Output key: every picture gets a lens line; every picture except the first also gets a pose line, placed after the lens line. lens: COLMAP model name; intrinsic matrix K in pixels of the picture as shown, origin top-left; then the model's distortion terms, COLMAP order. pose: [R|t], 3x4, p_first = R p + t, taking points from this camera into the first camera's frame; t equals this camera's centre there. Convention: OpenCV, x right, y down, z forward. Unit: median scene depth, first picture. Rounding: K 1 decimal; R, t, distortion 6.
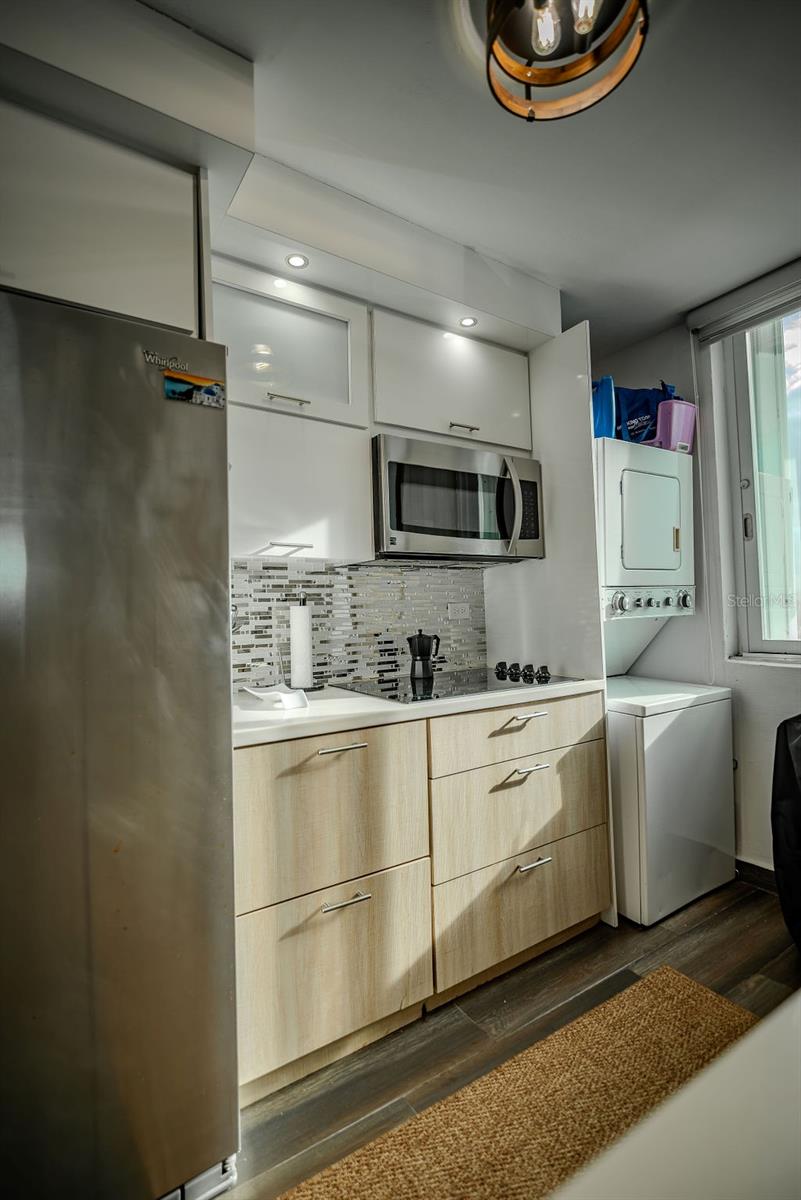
lens RADIAL K [[558.0, 0, 404.8], [0, 558.0, 597.0], [0, 0, 1]] dist [-0.001654, -0.003166]
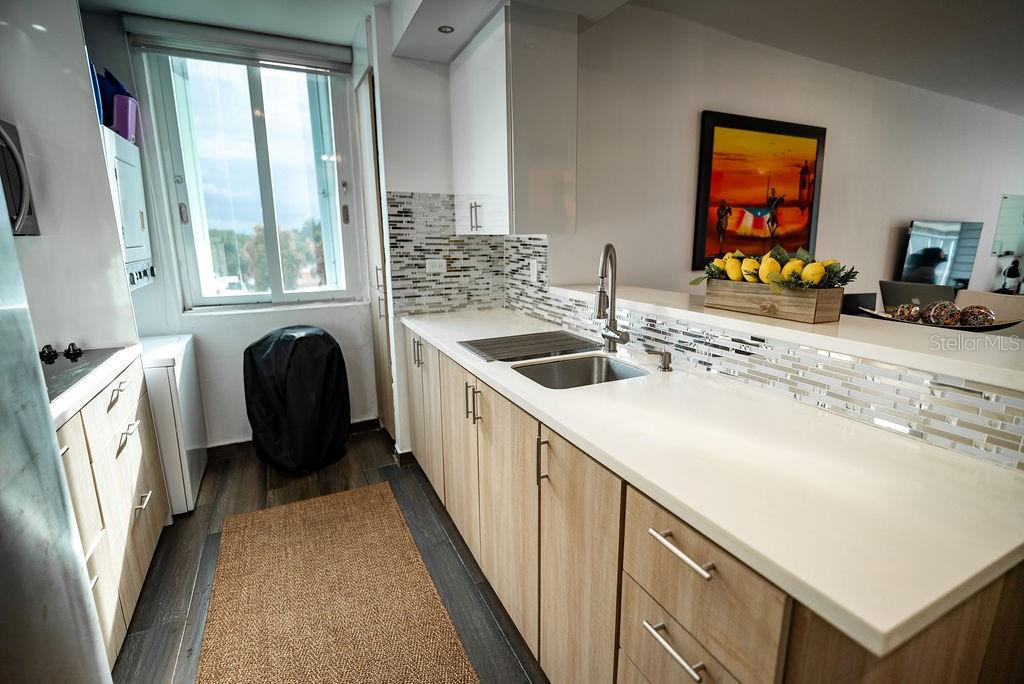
lens RADIAL K [[476.2, 0, 508.1], [0, 476.2, 341.4], [0, 0, 1]] dist [-0.001654, -0.003166]
pose [[0.116641, -0.180611, 0.976614, -0.568385], [-0.023220, 0.982561, 0.184484, -0.065014], [-0.992903, -0.044195, 0.110413, 0.101364]]
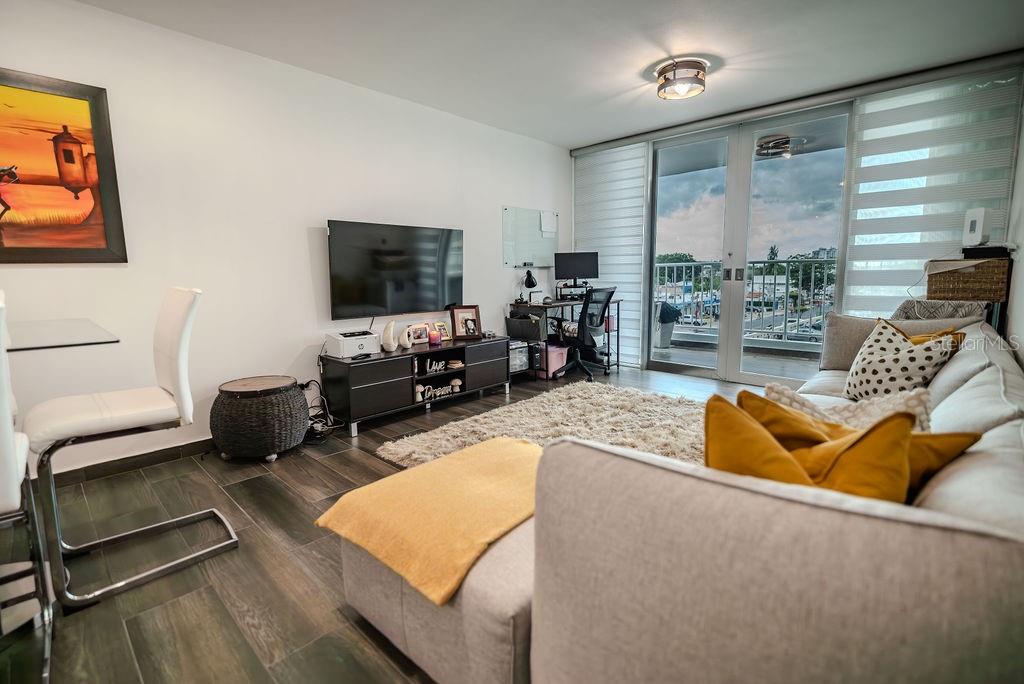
lens RADIAL K [[476.2, 0, 512.6], [0, 476.2, 331.7], [0, 0, 1]] dist [-0.001654, -0.003166]
pose [[-0.241230, -0.087854, 0.966483, -0.255299], [-0.007491, 0.996033, 0.088671, 0.010432], [-0.970439, 0.014150, -0.240931, -1.464443]]
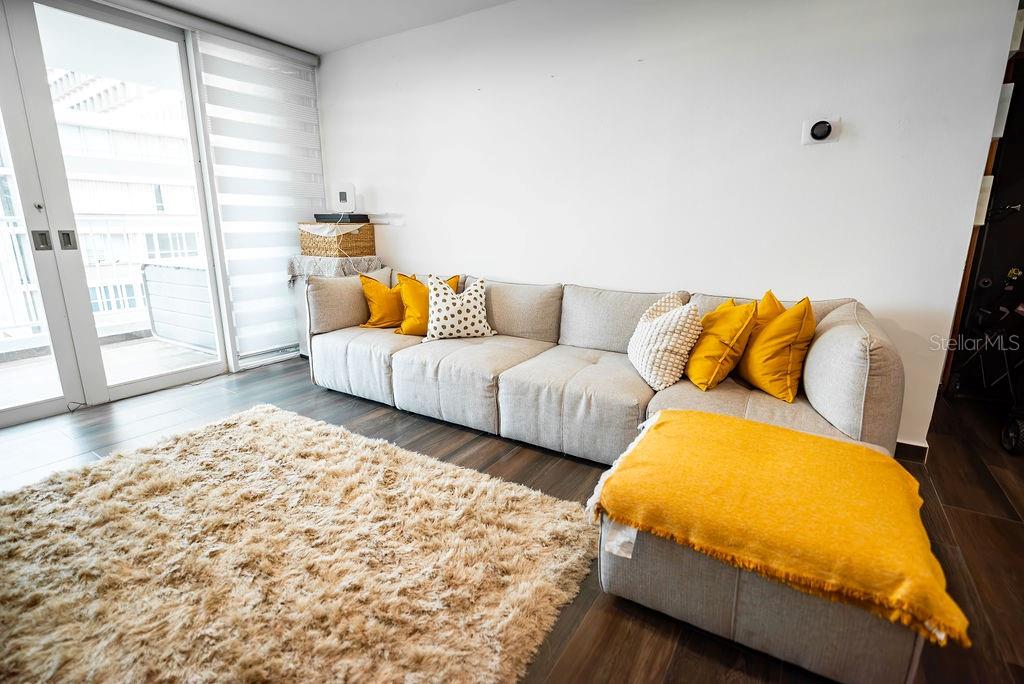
lens RADIAL K [[476.2, 0, 516.2], [0, 476.2, 336.9], [0, 0, 1]] dist [-0.001654, -0.003166]
pose [[-0.902907, 0.127885, -0.410371, 1.058833], [0.040705, 0.975864, 0.214551, -0.033555], [0.427905, 0.177015, -0.886320, -1.175860]]
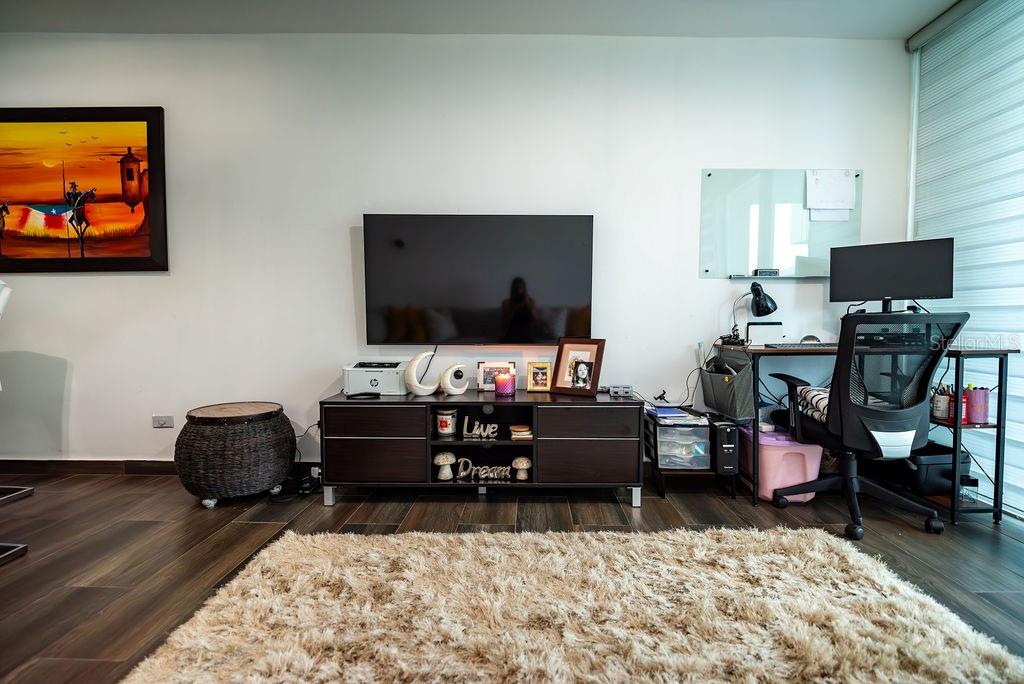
lens RADIAL K [[476.2, 0, 512.0], [0, 476.2, 342.9], [0, 0, 1]] dist [-0.001654, -0.003166]
pose [[0.542649, -0.008611, 0.839916, 0.664410], [-0.042289, 0.998399, 0.037558, 0.054676], [-0.838894, -0.055900, 0.541416, -2.285653]]
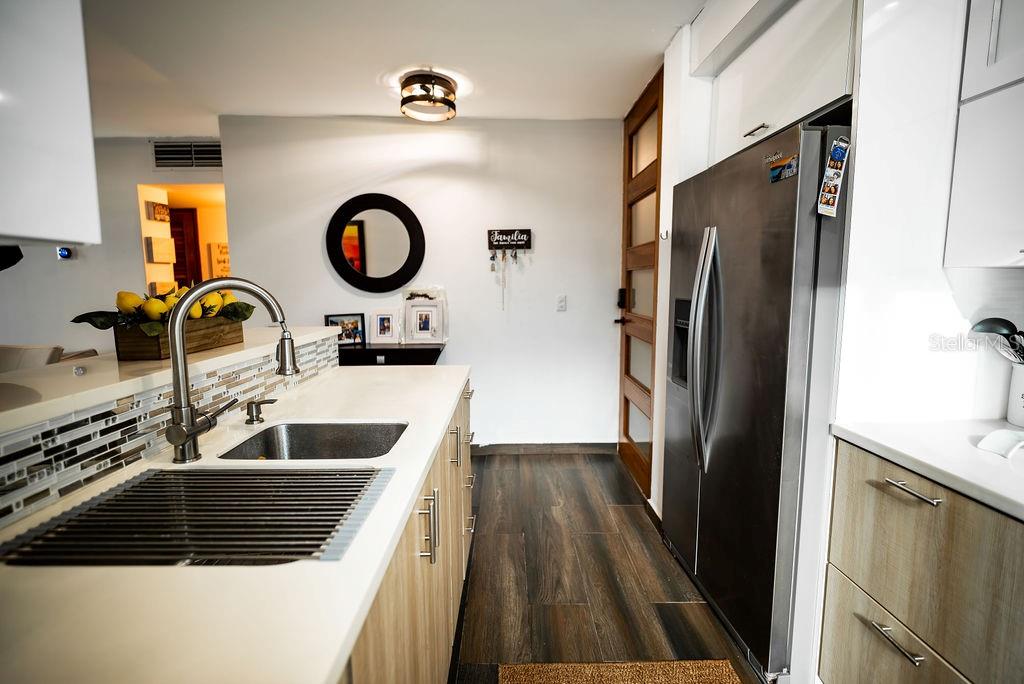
lens RADIAL K [[476.2, 0, 519.5], [0, 476.2, 339.4], [0, 0, 1]] dist [-0.001654, -0.003166]
pose [[-0.520328, 0.131026, -0.843855, 0.604656], [0.046895, 0.991052, 0.124965, -0.072225], [0.852678, 0.025450, -0.521816, 0.616359]]
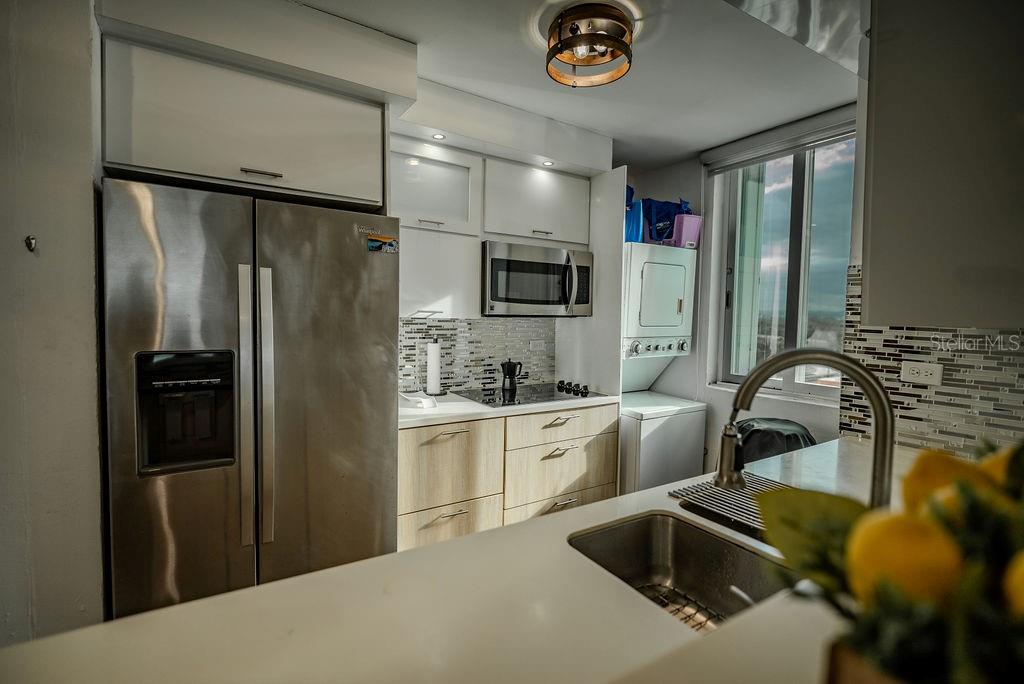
lens RADIAL K [[476.2, 0, 520.6], [0, 476.2, 343.9], [0, 0, 1]] dist [-0.001654, -0.003166]
pose [[0.998933, 0.046044, 0.003583, 0.058722], [-0.046181, 0.995134, 0.087040, -0.113364], [0.000442, -0.087112, 0.996198, -0.373246]]
